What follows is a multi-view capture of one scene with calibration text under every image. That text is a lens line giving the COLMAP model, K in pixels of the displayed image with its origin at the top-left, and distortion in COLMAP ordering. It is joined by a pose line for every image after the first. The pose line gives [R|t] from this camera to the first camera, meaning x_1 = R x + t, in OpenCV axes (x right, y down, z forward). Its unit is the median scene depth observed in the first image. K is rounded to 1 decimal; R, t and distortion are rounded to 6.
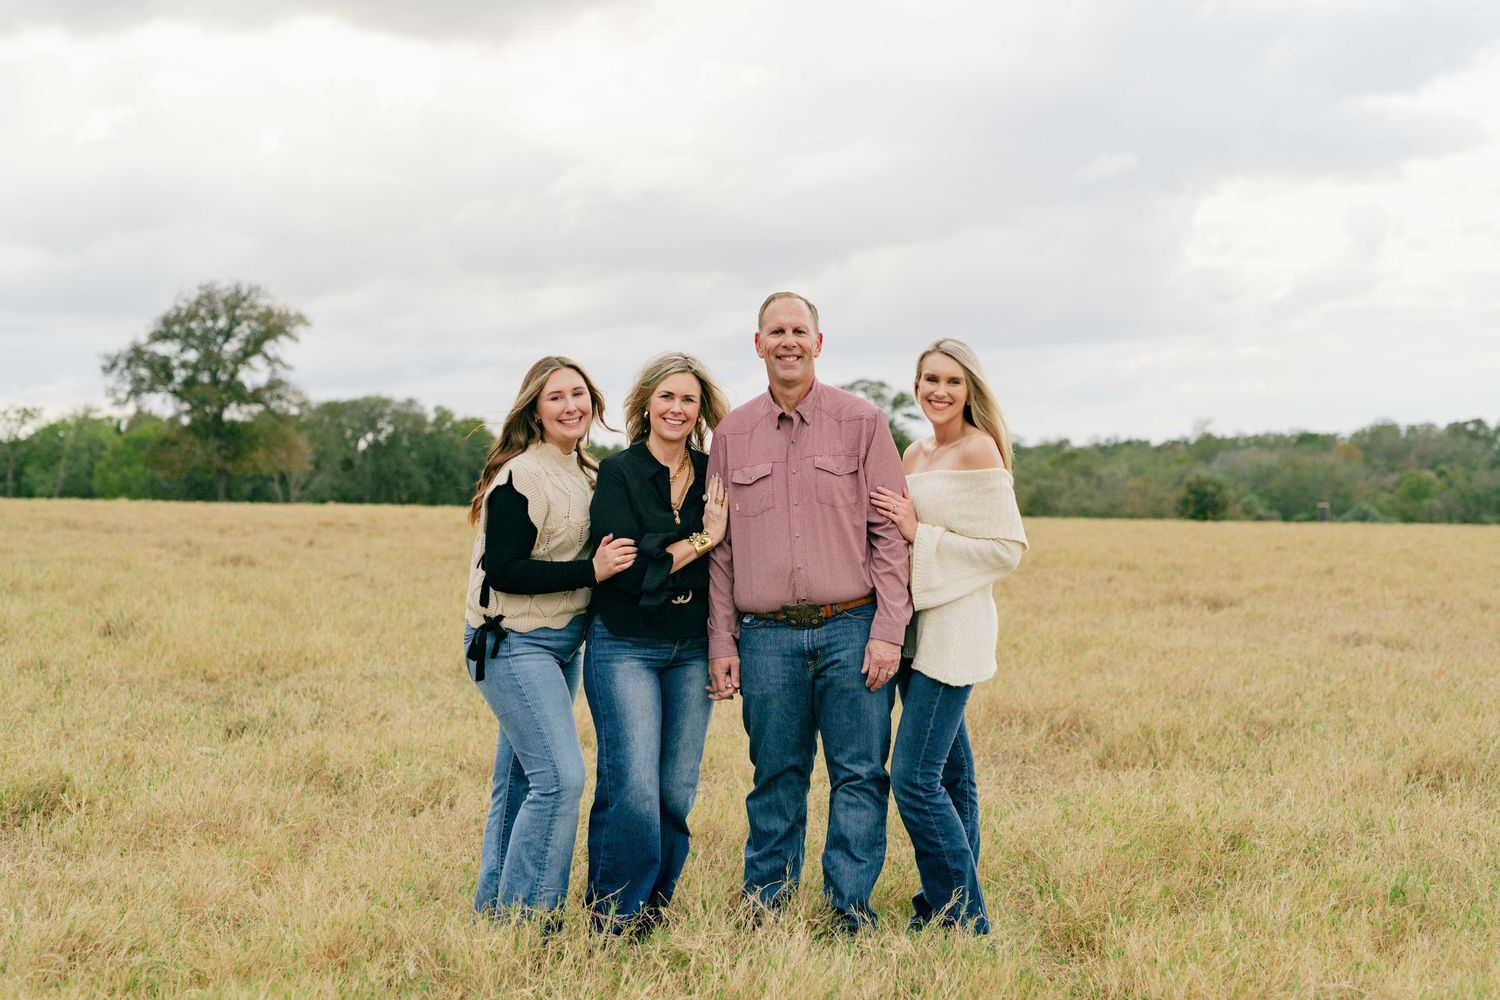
lens RADIAL K [[2237.5, 0, 735.7], [0, 2237.5, 502.9], [0, 0, 1]] dist [0.014311, 0.000000]
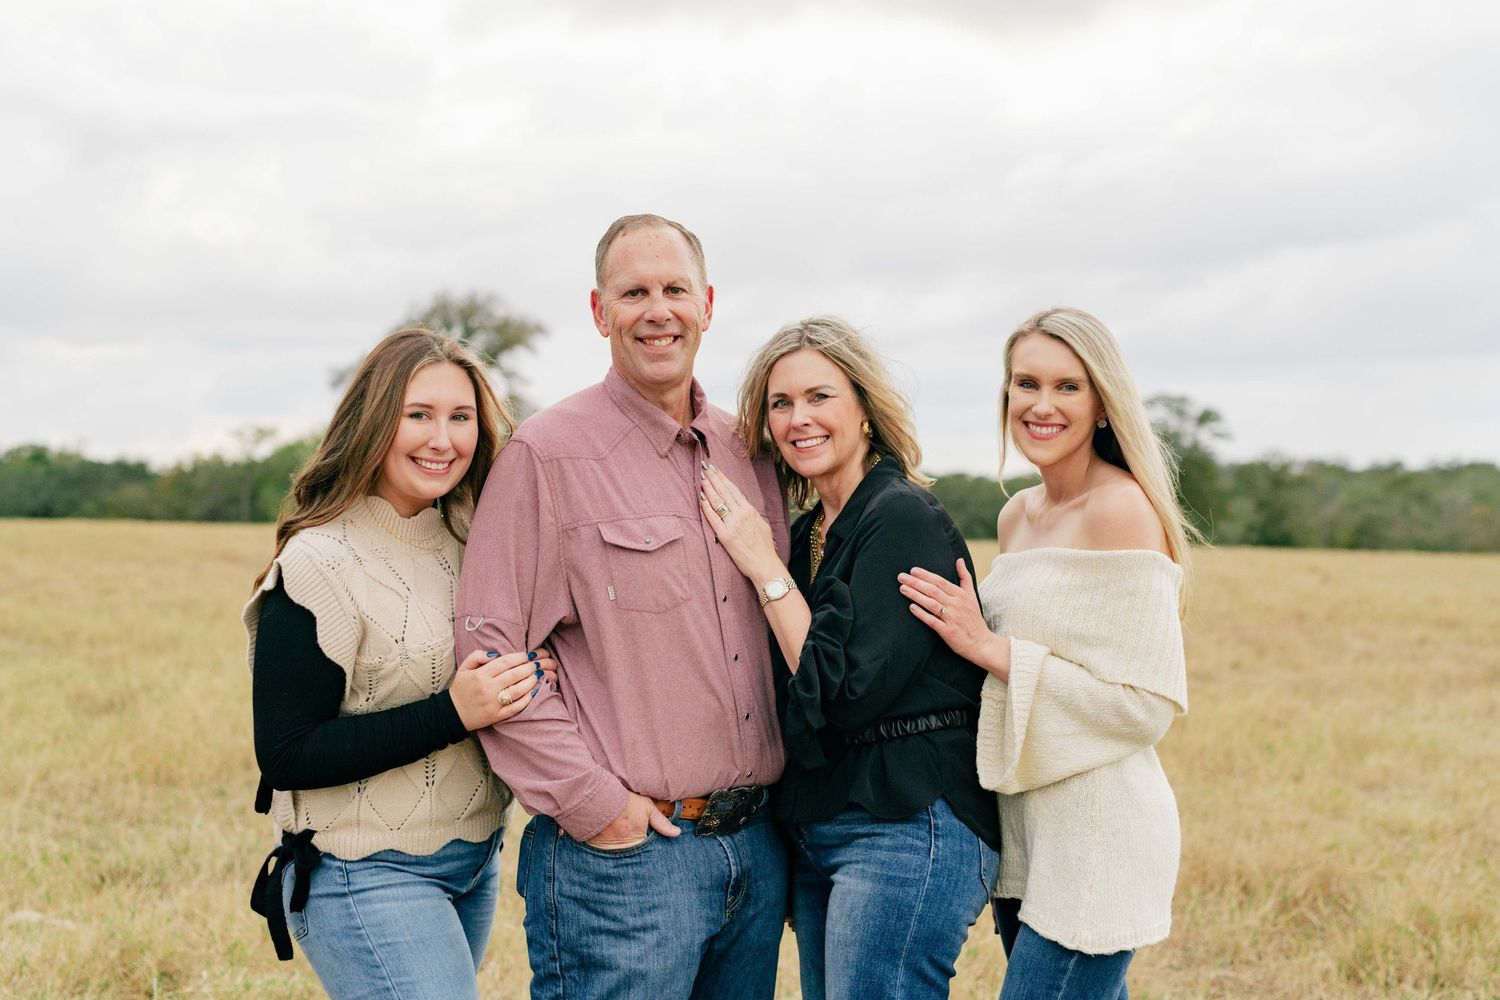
lens RADIAL K [[2237.5, 0, 749.8], [0, 2237.5, 500.3], [0, 0, 1]] dist [0.014311, 0.000000]
pose [[0.989528, 0.005619, -0.144235, 0.051985], [-0.006862, 0.999943, -0.008121, -0.009568], [0.144181, 0.009026, 0.989510, 0.202115]]
